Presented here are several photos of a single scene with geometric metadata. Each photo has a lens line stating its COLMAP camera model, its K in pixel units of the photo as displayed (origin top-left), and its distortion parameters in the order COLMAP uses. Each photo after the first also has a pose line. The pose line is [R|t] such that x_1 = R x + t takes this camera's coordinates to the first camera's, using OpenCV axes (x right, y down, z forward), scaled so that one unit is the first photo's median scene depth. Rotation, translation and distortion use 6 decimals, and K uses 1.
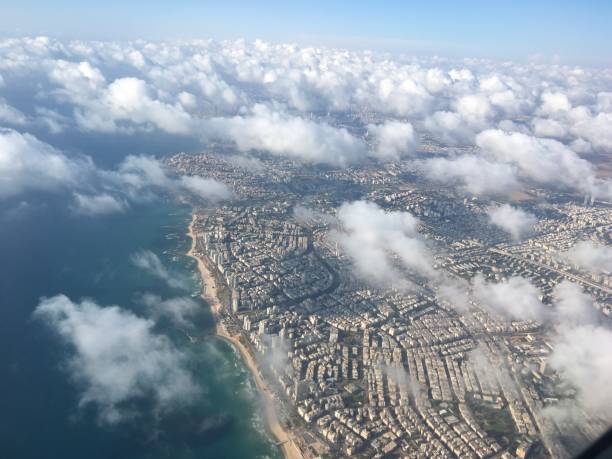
lens RADIAL K [[492.8, 0, 306.4], [0, 492.8, 225.5], [0, 0, 1]] dist [0.112875, -0.175181]
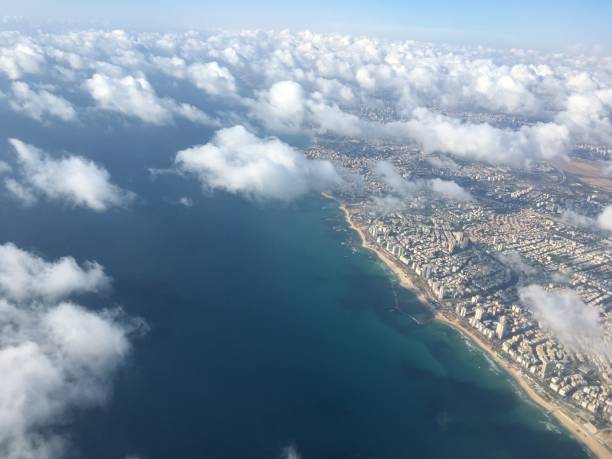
lens RADIAL K [[490.3, 0, 306.0], [0, 490.3, 229.5], [0, 0, 1]] dist [0.117824, -0.173729]
pose [[0.998412, 0.020943, -0.052289, -0.351606], [-0.019389, 0.999360, 0.030050, -0.010076], [0.052885, -0.028989, 0.998180, -0.116284]]
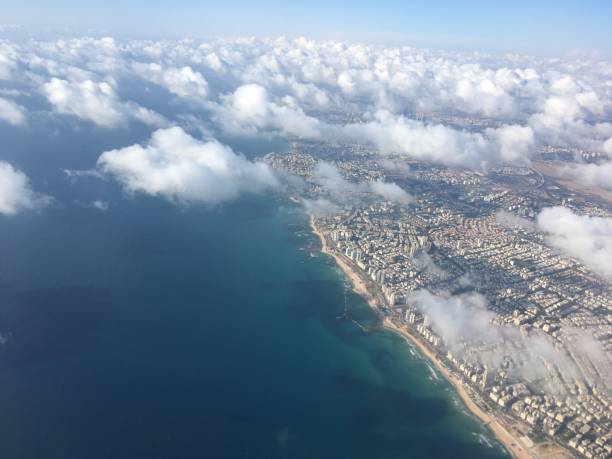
lens RADIAL K [[492.8, 0, 306.4], [0, 492.8, 225.5], [0, 0, 1]] dist [0.112875, -0.175181]
pose [[0.998345, 0.013977, -0.055786, -0.244036], [-0.013508, 0.999870, 0.008778, -0.007114], [0.055902, -0.008010, 0.998404, -0.085313]]
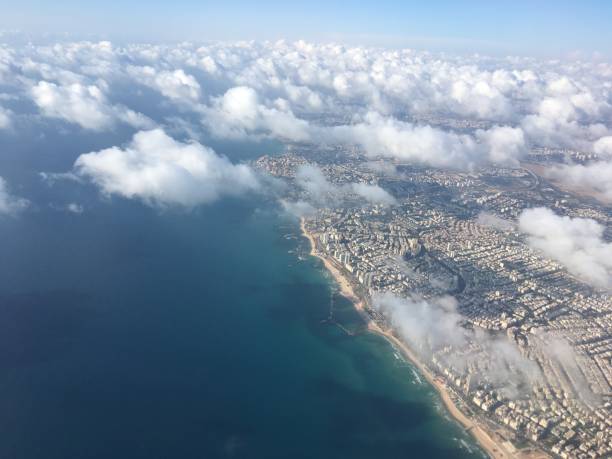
lens RADIAL K [[492.8, 0, 306.4], [0, 492.8, 225.5], [0, 0, 1]] dist [0.112875, -0.175181]
pose [[0.998241, 0.009636, -0.058500, -0.213330], [-0.009474, 0.999950, 0.003051, -0.006929], [0.058527, -0.002491, 0.998283, -0.073961]]
